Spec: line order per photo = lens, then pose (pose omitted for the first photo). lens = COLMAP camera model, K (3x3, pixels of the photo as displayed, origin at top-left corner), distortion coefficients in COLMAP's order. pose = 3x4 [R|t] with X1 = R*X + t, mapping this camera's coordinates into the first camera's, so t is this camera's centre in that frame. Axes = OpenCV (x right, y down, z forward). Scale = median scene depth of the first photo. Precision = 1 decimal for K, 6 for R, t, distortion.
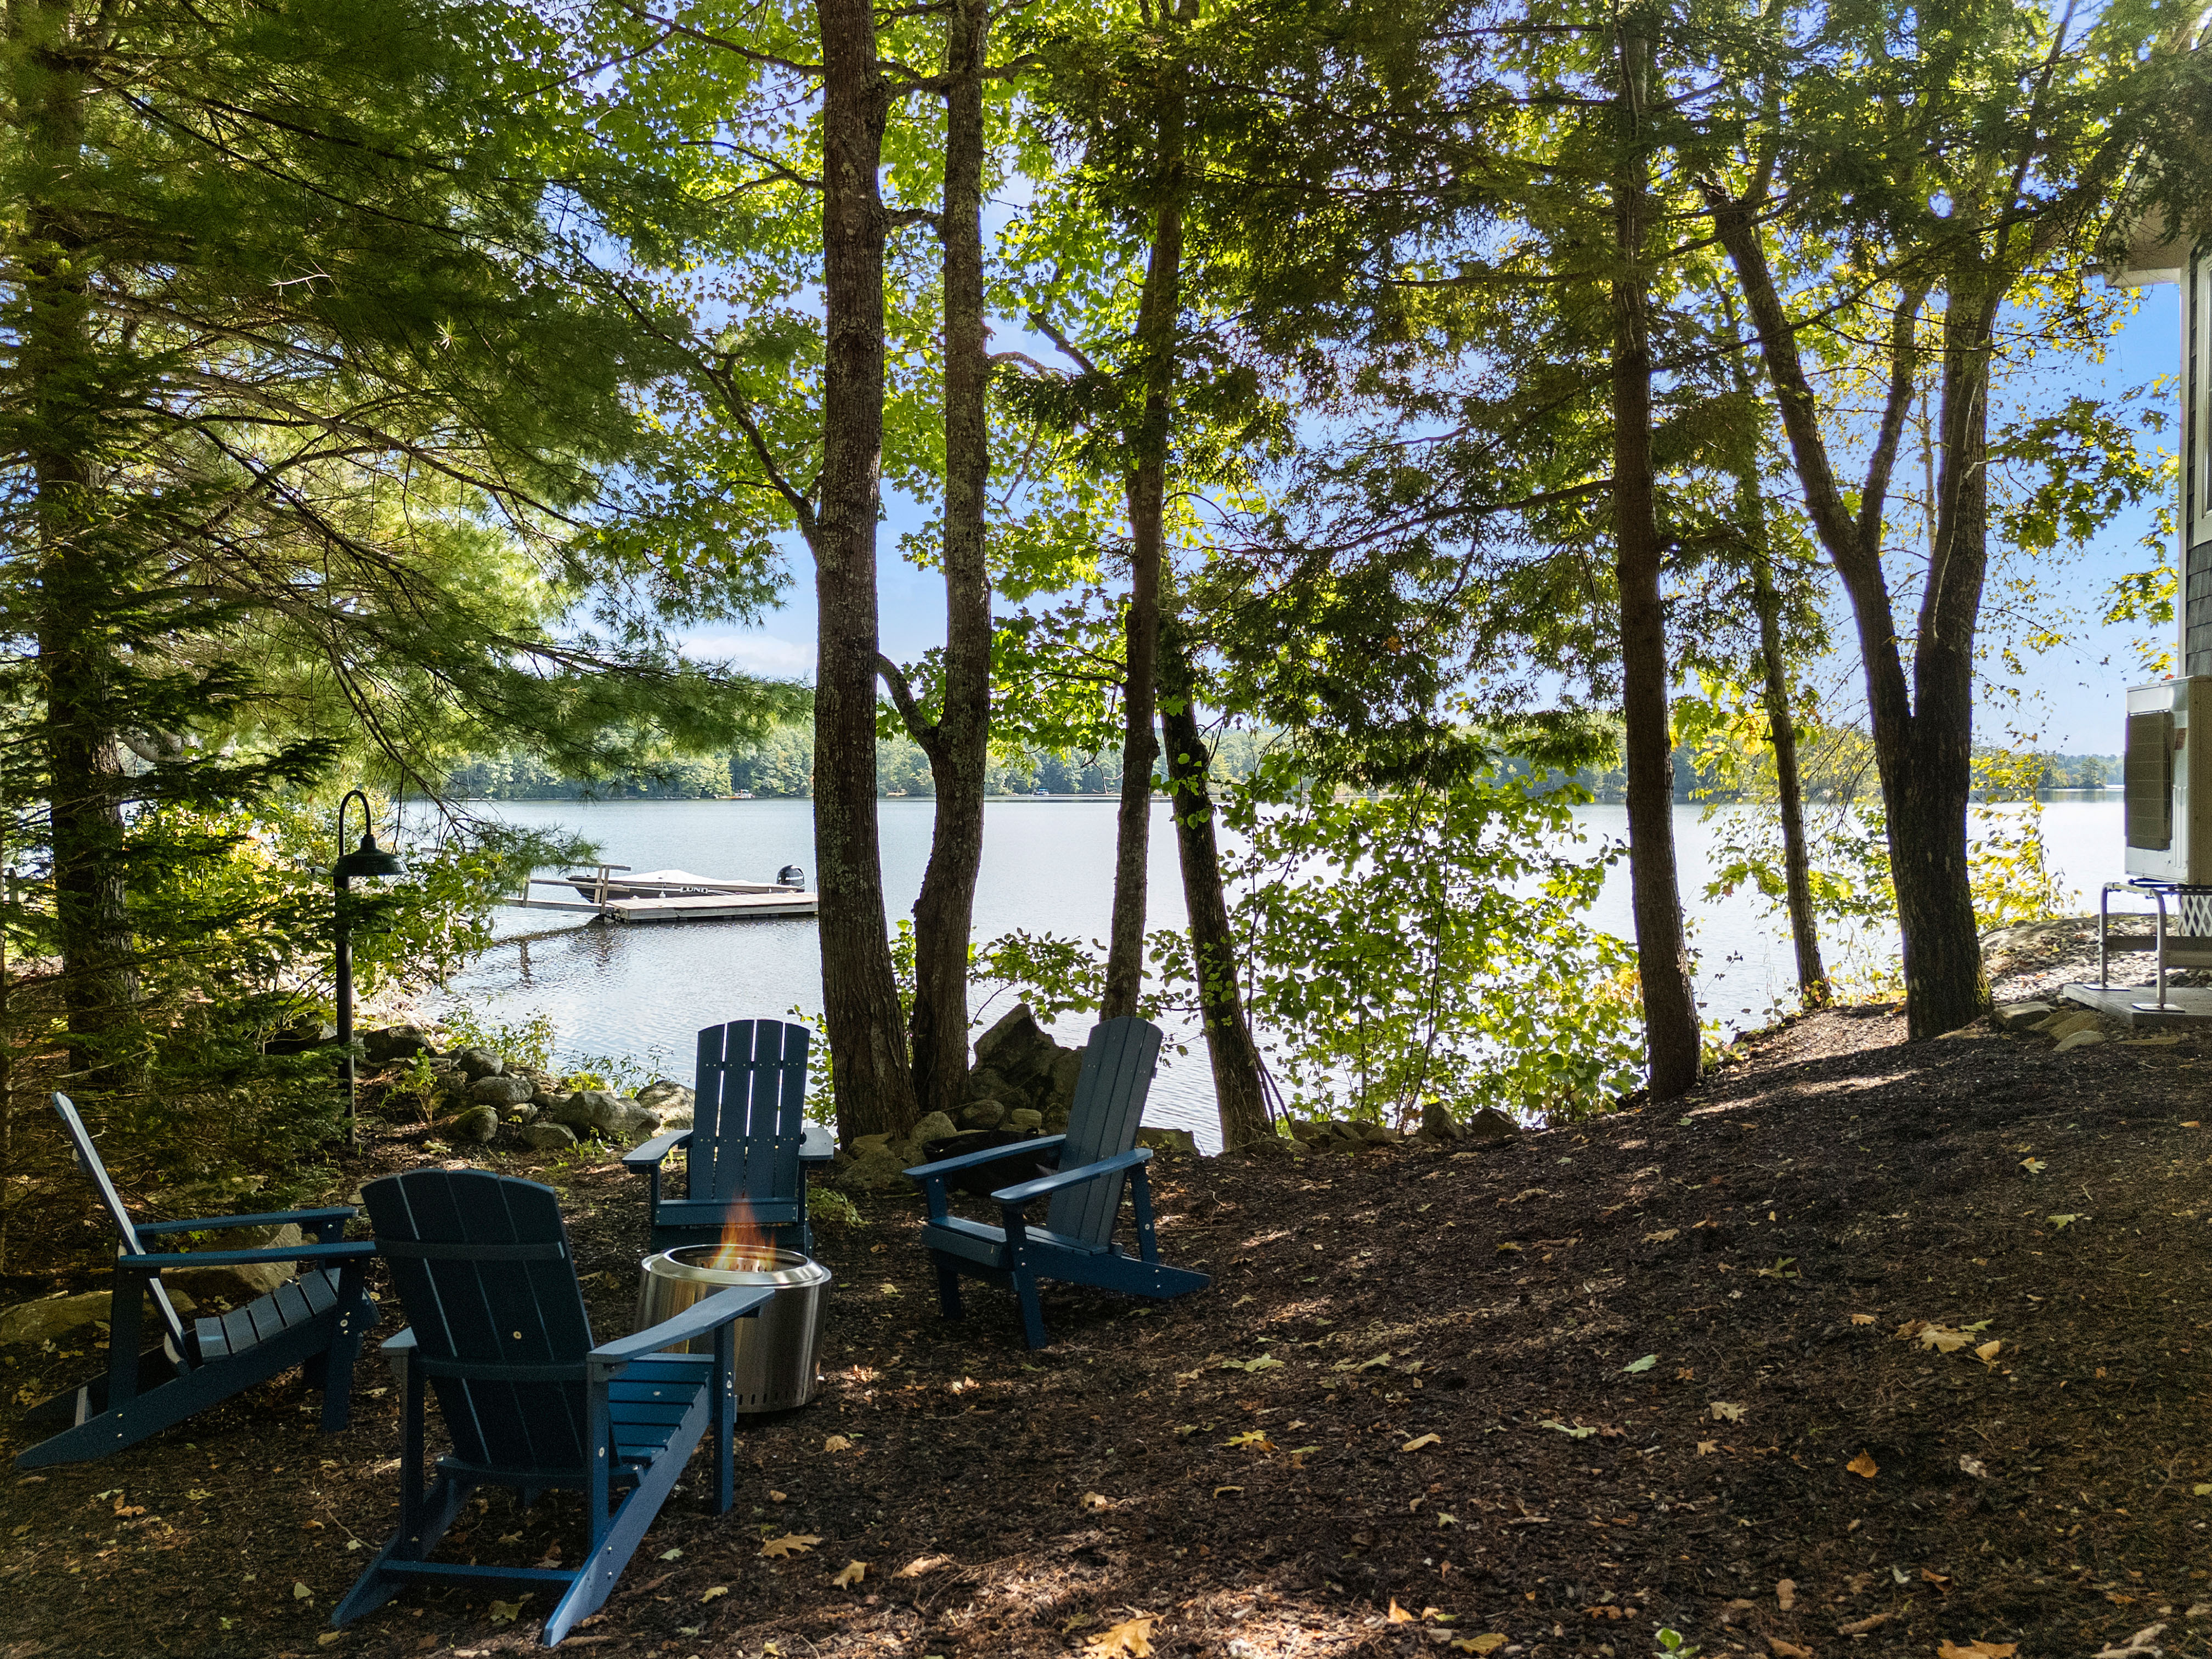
lens RADIAL K [[1694.6, 0, 1166.9], [0, 1694.6, 795.2], [0, 0, 1]] dist [-0.004886, 0.048252]
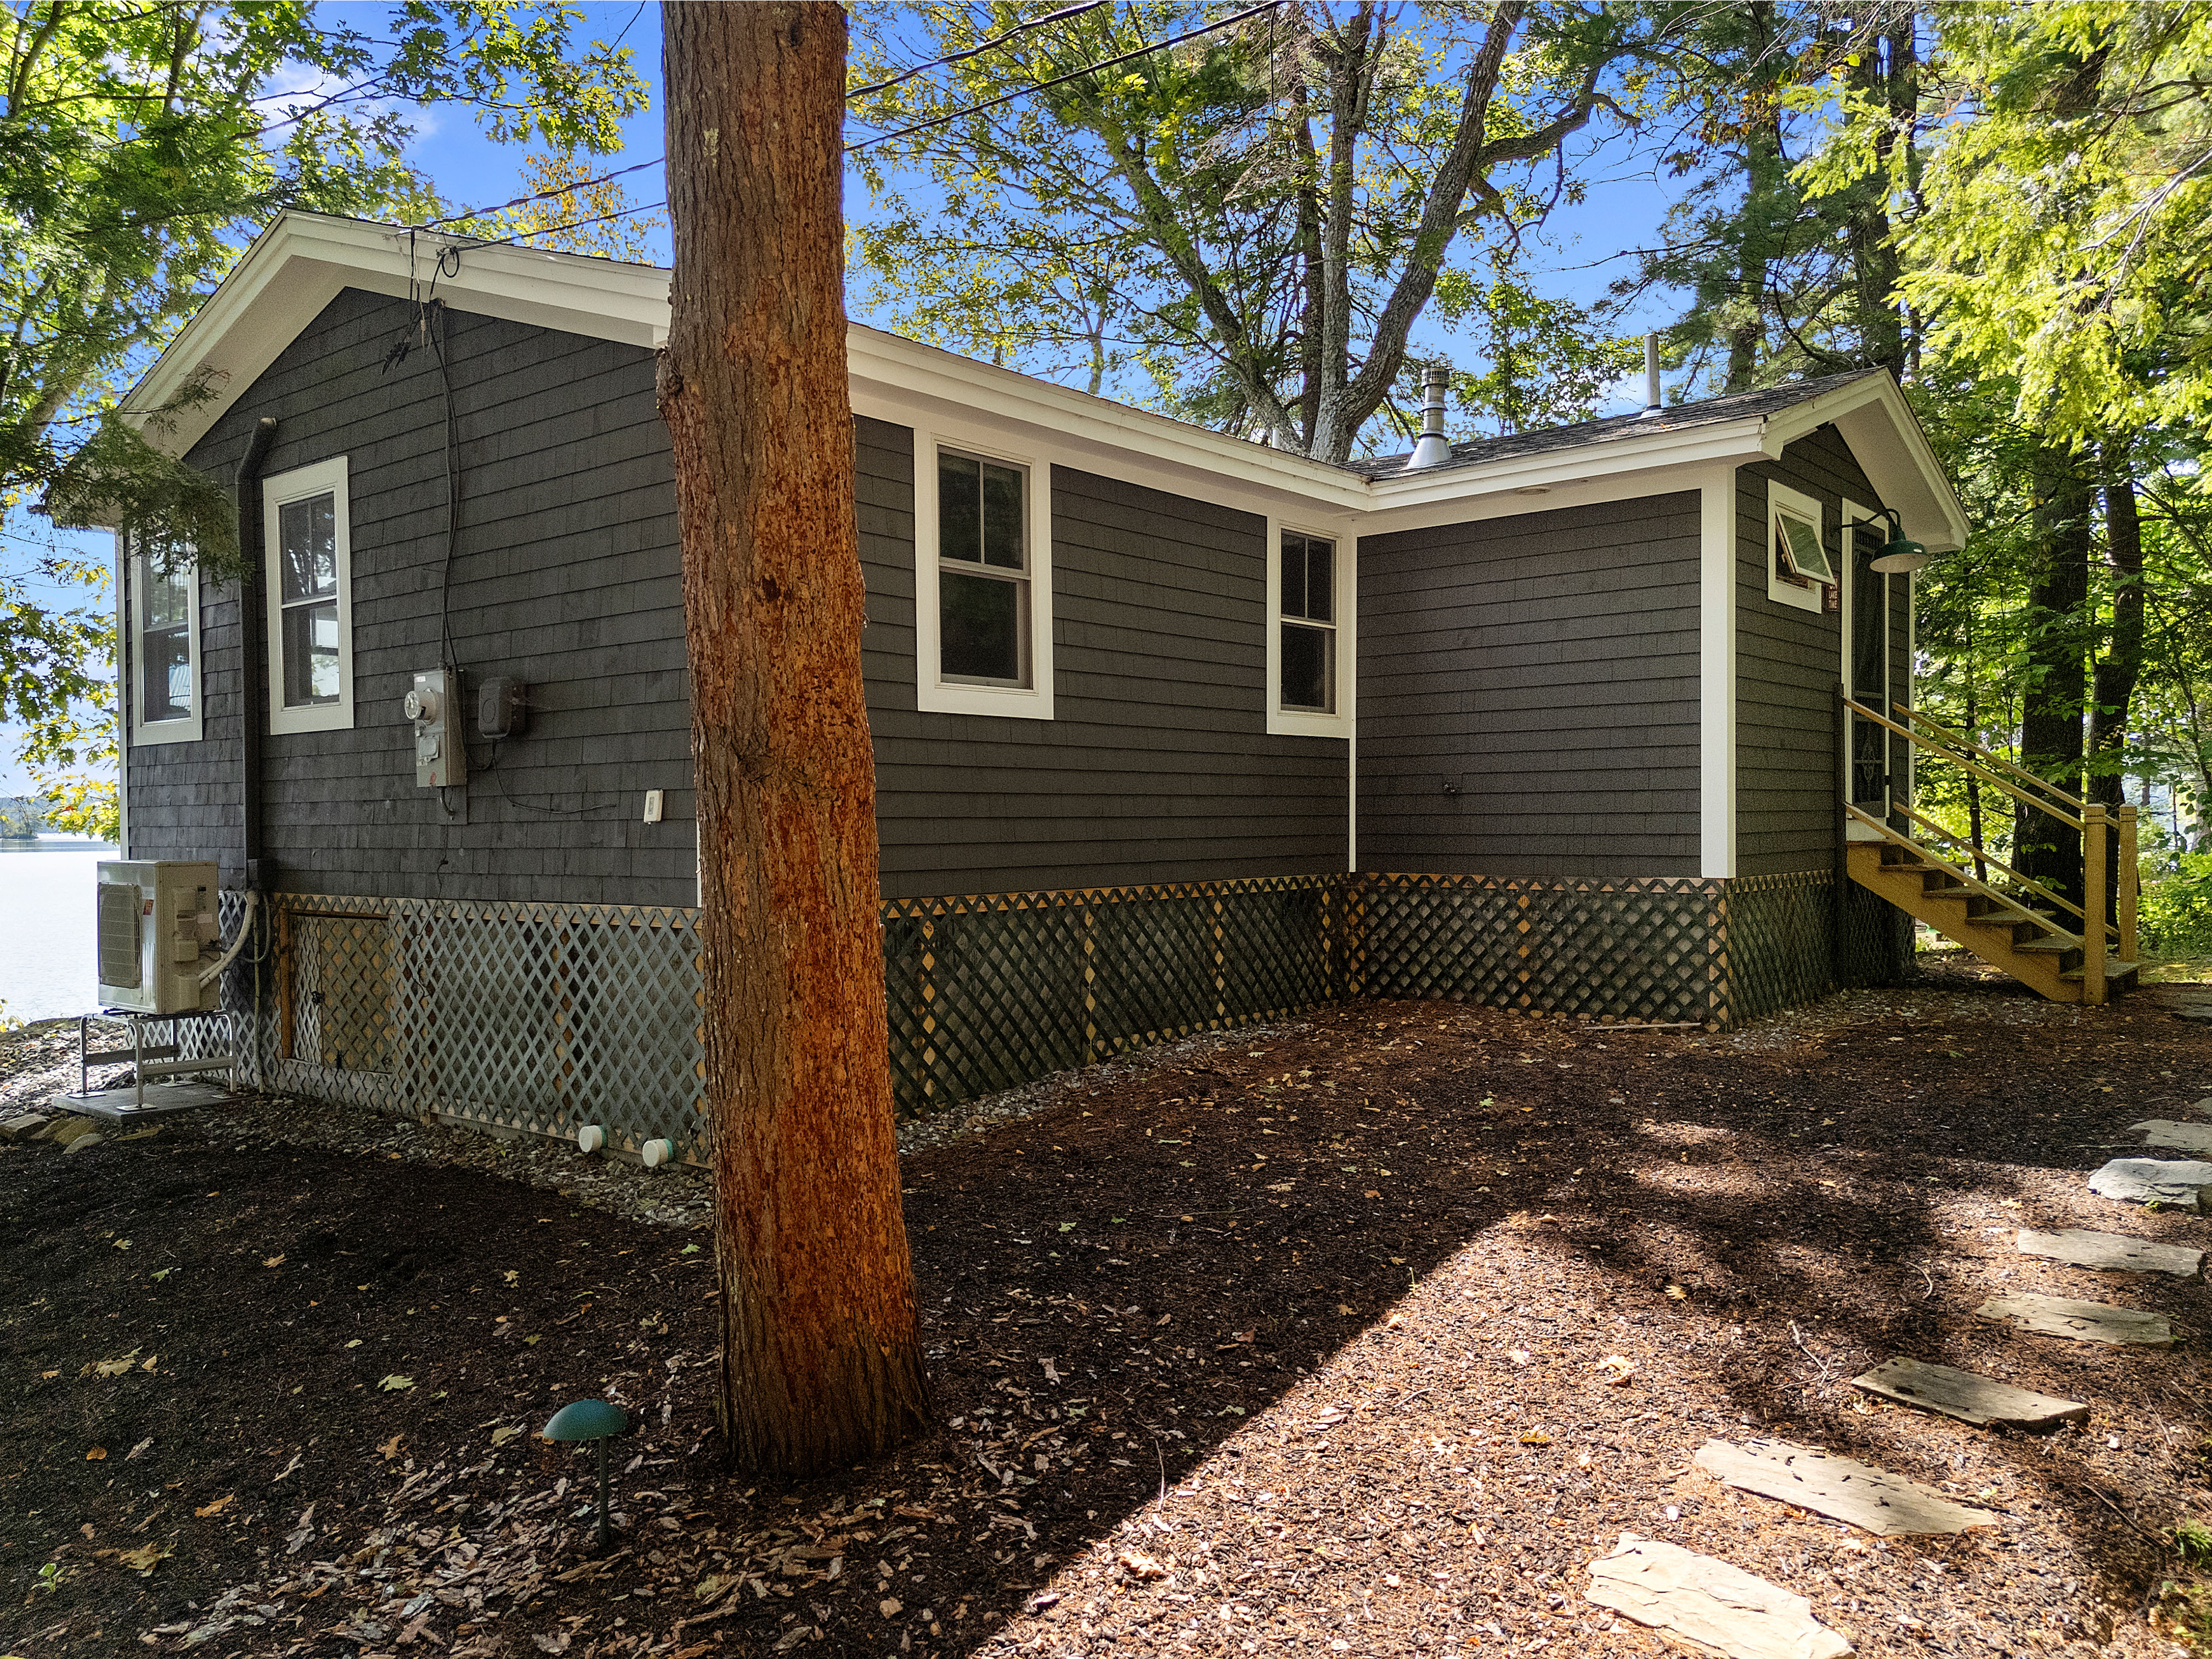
lens RADIAL K [[1632.0, 0, 1102.5], [0, 1632.0, 881.9], [0, 0, 1]] dist [-0.001714, -0.007925]
pose [[0.419170, -0.031579, 0.907359, -0.234741], [0.013509, 0.999501, 0.028545, -0.072146], [-0.907807, 0.000293, 0.419387, -0.207465]]
